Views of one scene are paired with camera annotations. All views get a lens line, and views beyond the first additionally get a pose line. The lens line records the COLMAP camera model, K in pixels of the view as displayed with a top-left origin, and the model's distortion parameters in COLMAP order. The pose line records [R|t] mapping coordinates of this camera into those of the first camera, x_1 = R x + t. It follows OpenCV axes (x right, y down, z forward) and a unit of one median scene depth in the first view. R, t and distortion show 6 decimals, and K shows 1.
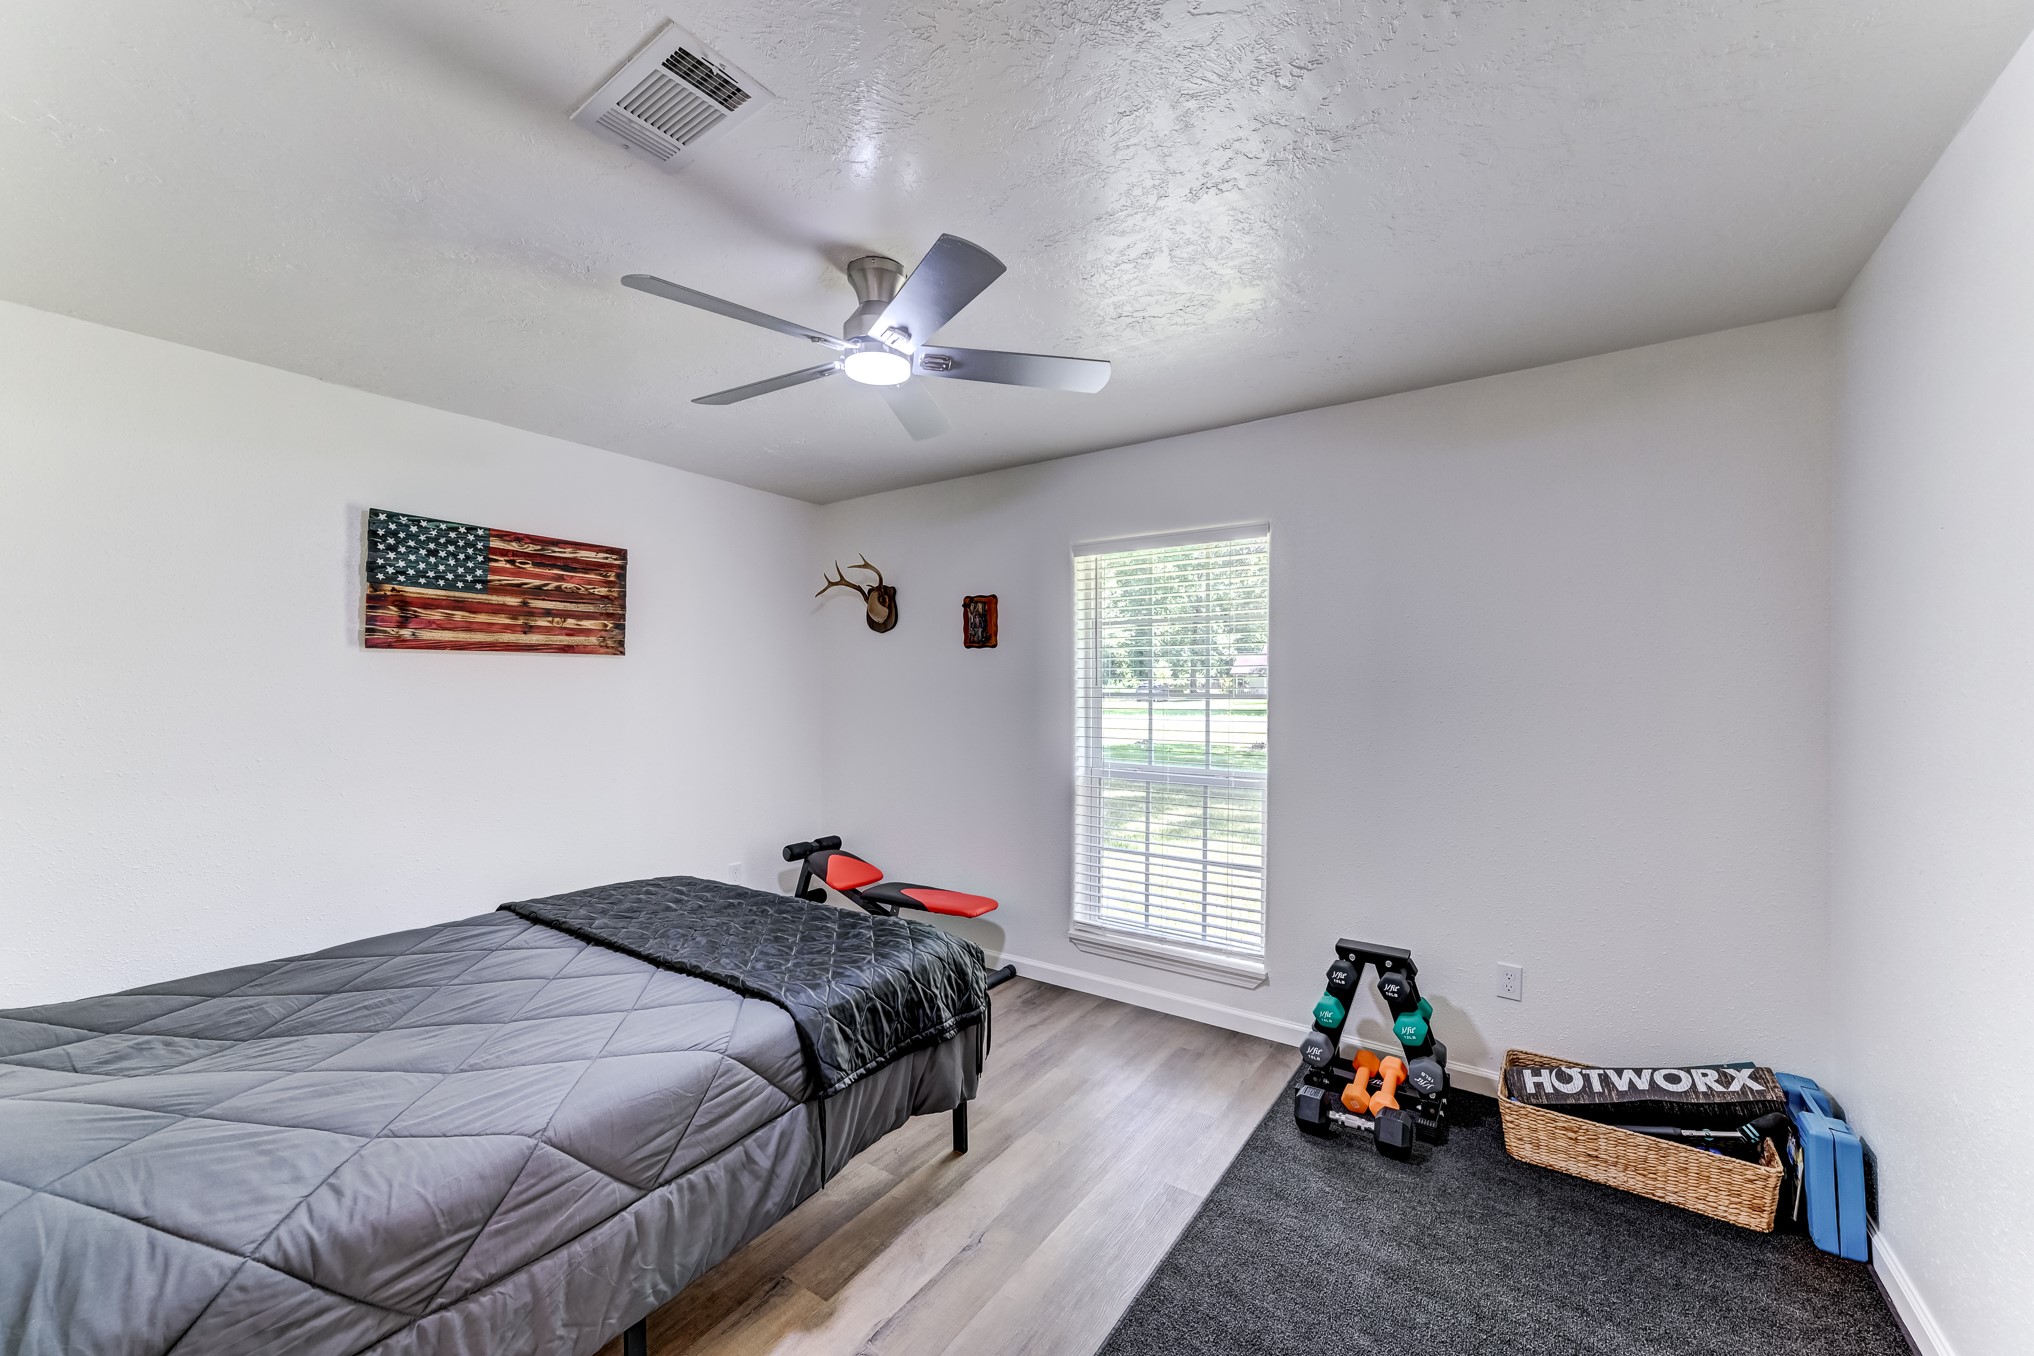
lens RADIAL K [[809.4, 0, 1027.1], [0, 809.4, 686.4], [0, 0, 1]] dist [0.013851, 0.000101]
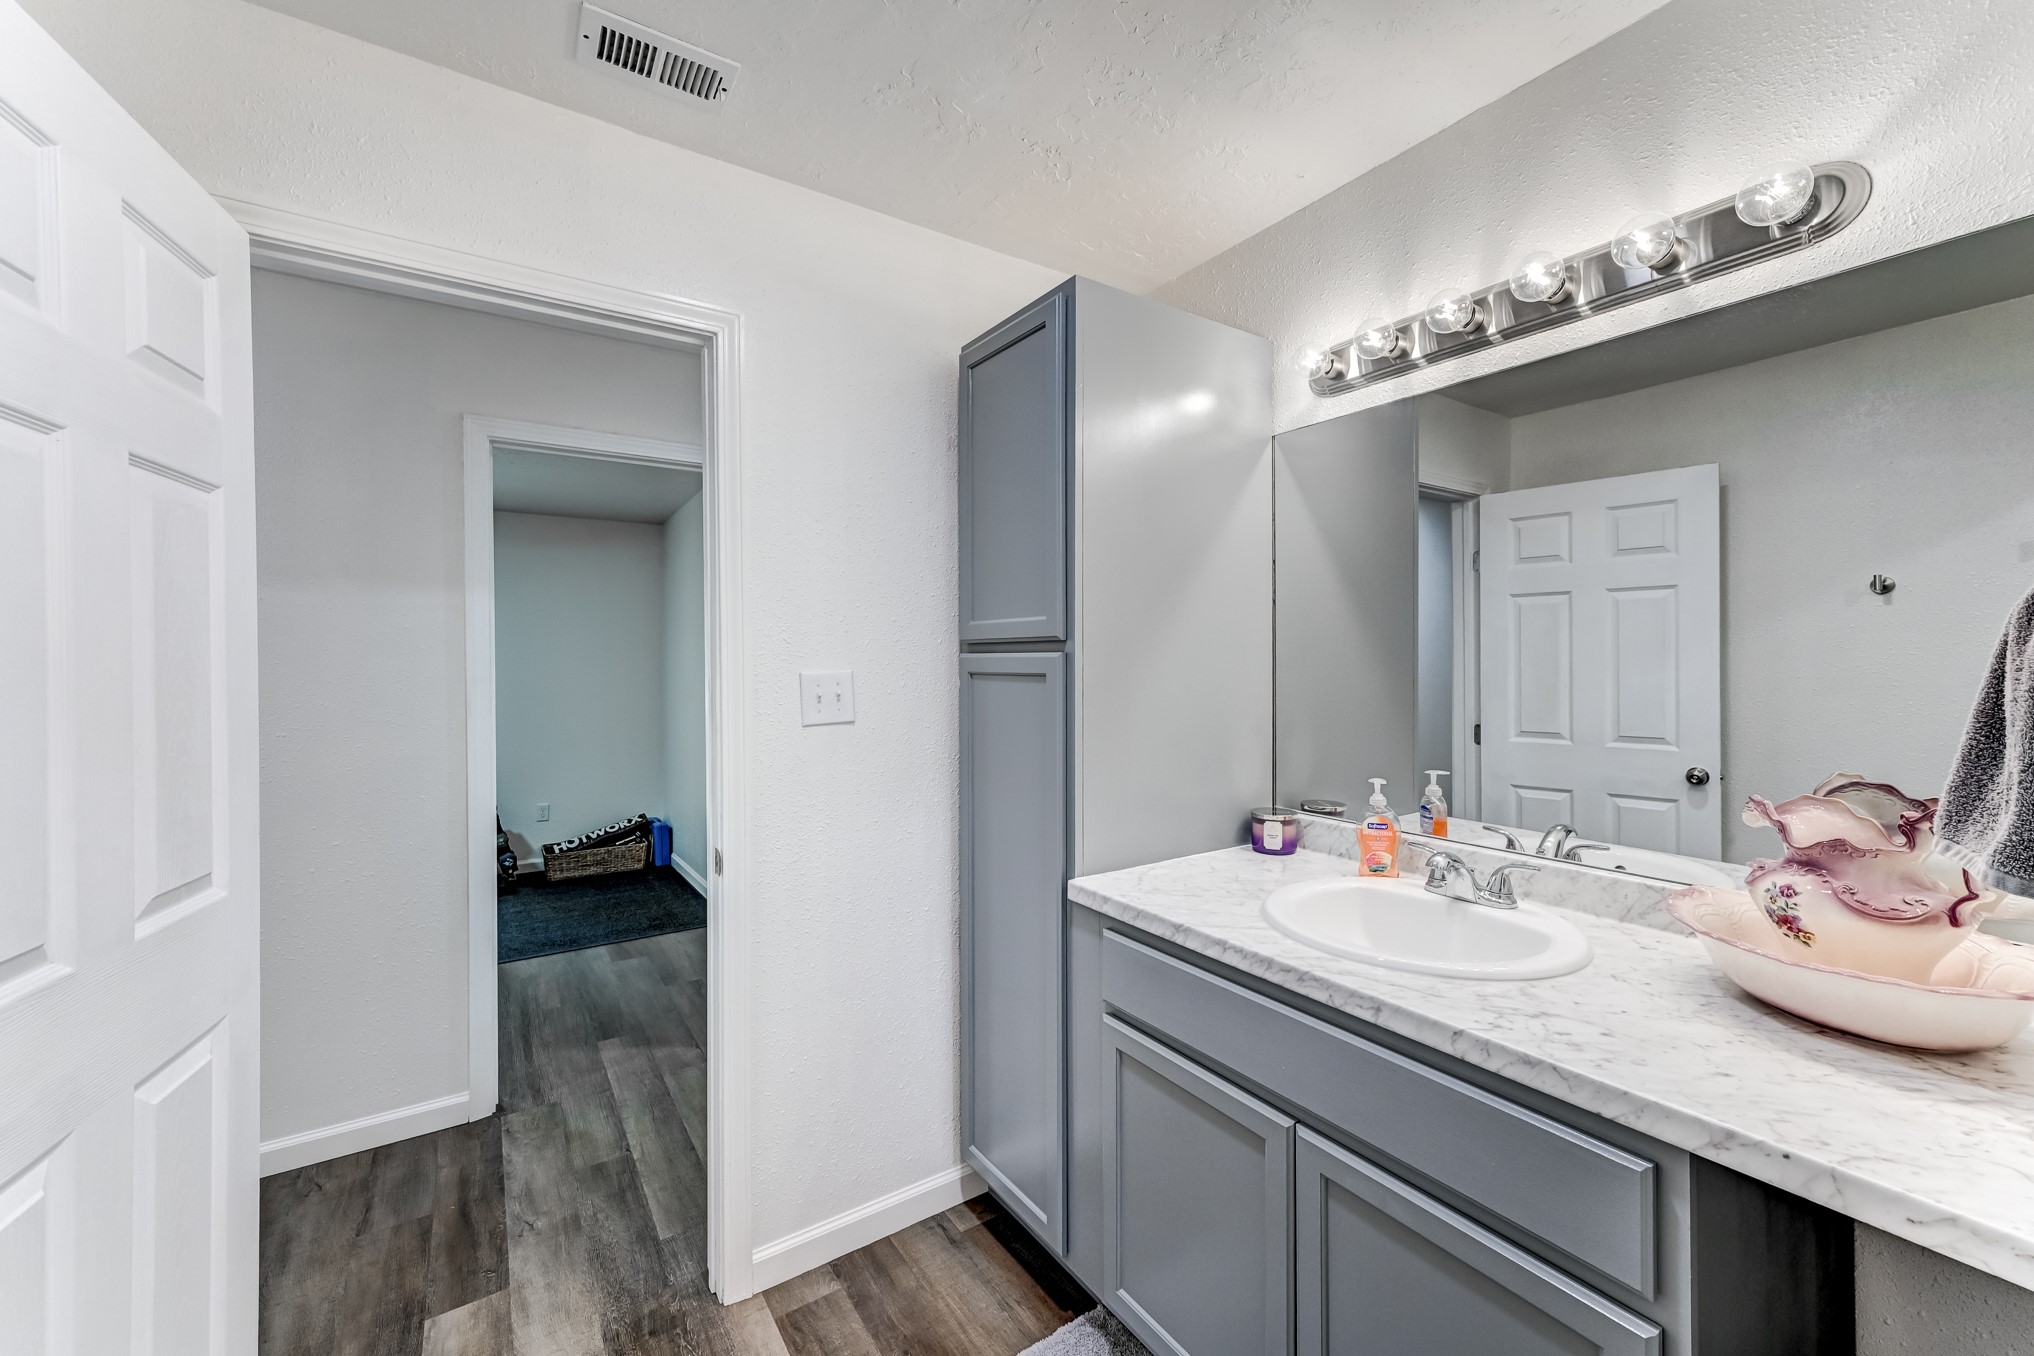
lens RADIAL K [[819.0, 0, 1010.5], [0, 819.0, 697.4], [0, 0, 1]] dist [0.010376, 0.000208]
pose [[0.392163, -0.035152, 0.919224, -1.108772], [-0.002099, 0.999233, 0.039107, -0.017238], [-0.919893, -0.017266, 0.391788, -1.181144]]
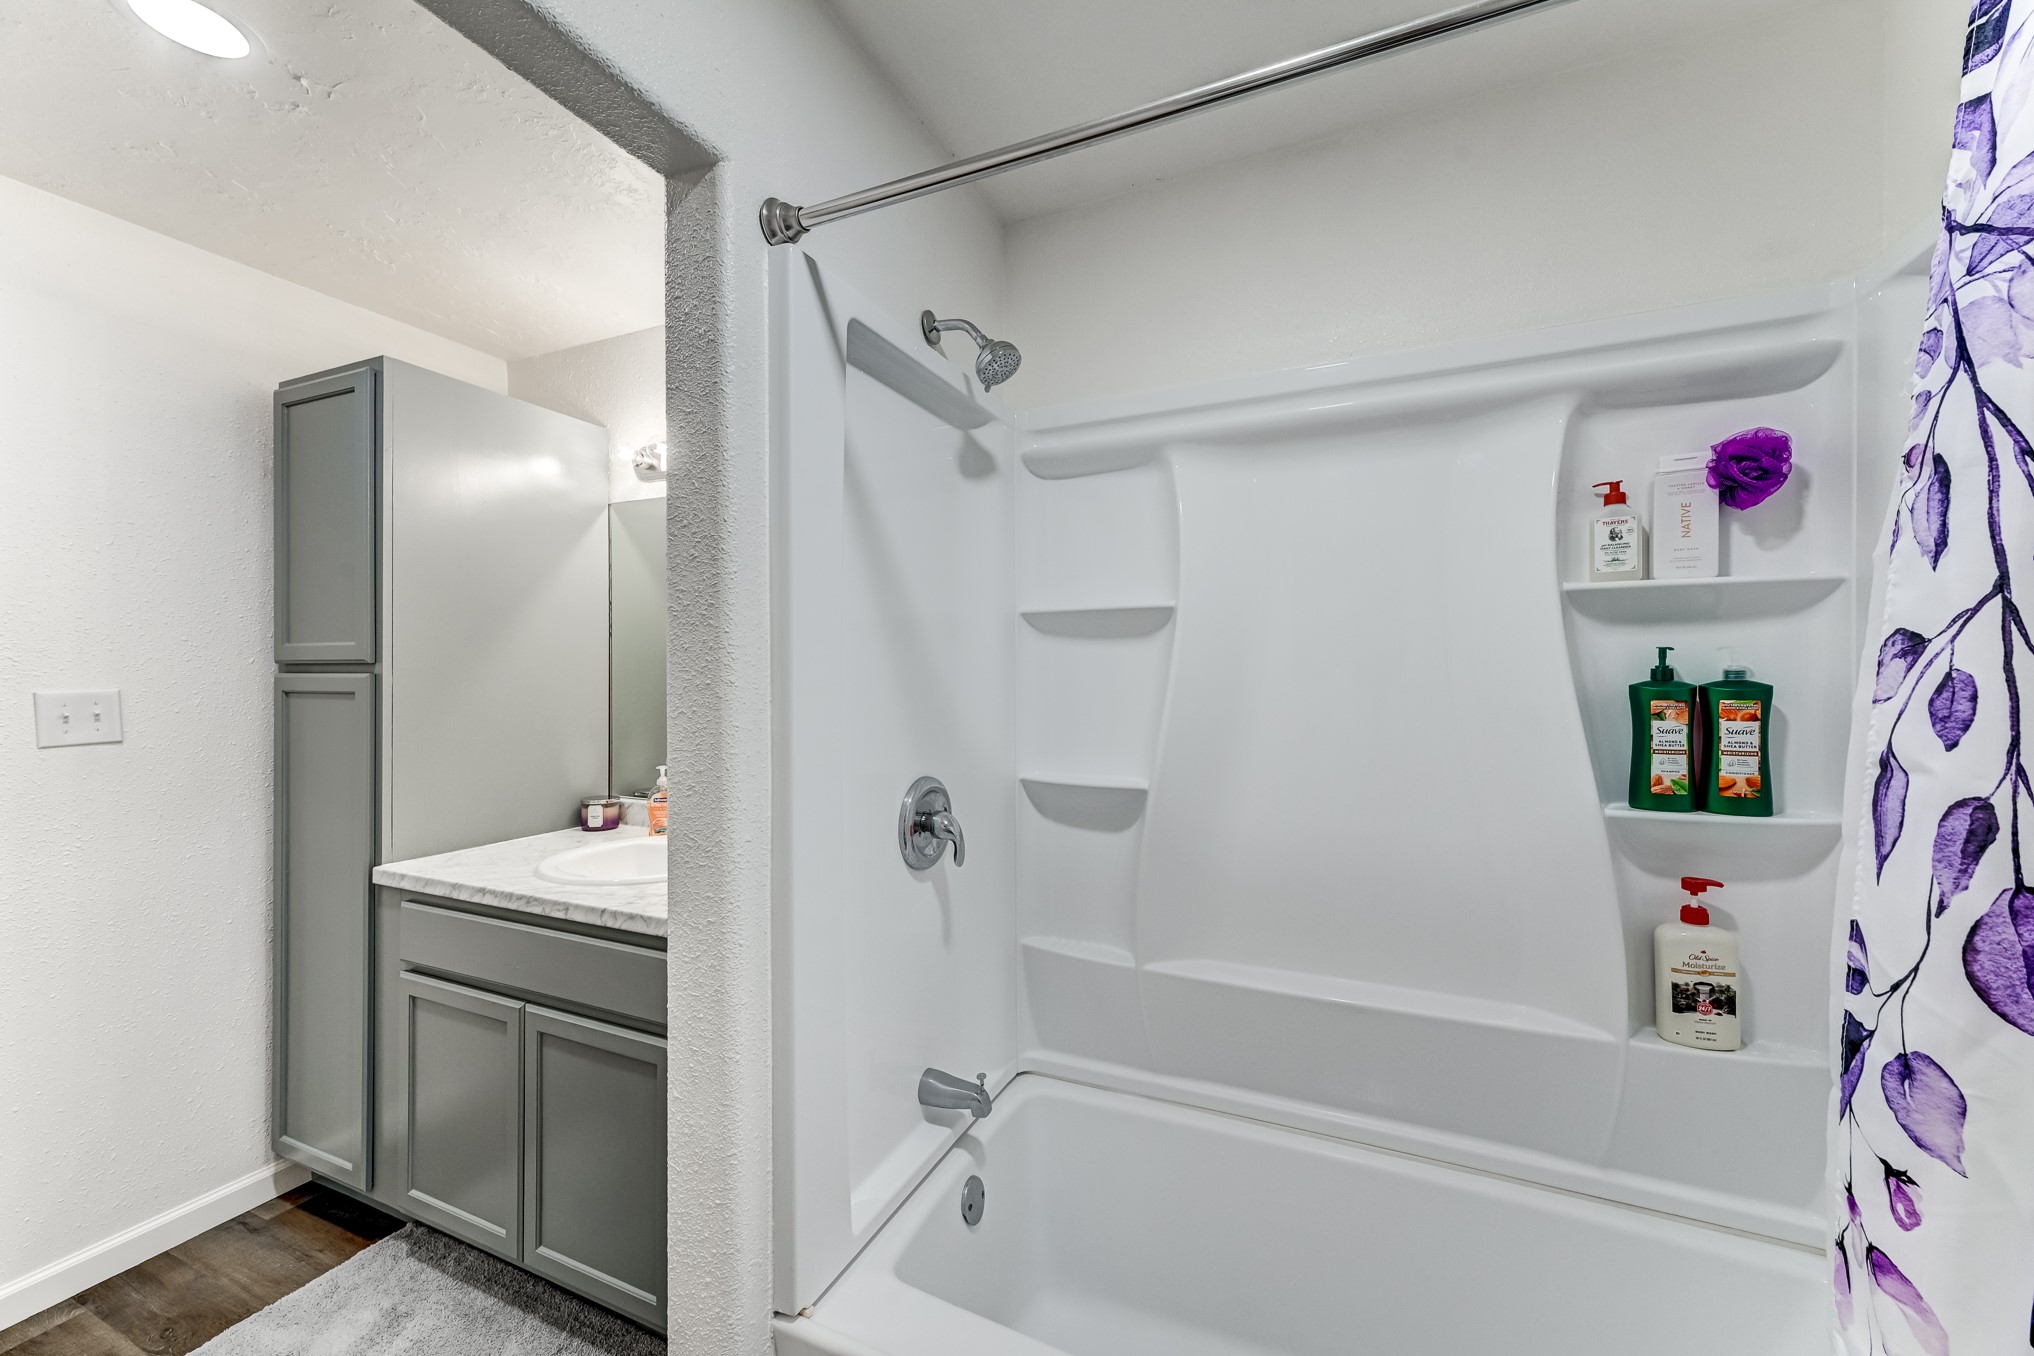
lens RADIAL K [[798.2, 0, 1018.9], [0, 798.2, 695.1], [0, 0, 1]] dist [0.009630, 0.001212]
pose [[-0.159239, -0.015242, 0.987122, -2.228945], [-0.001515, 0.999883, 0.015195, -0.031365], [-0.987239, 0.000924, -0.159243, -2.507728]]
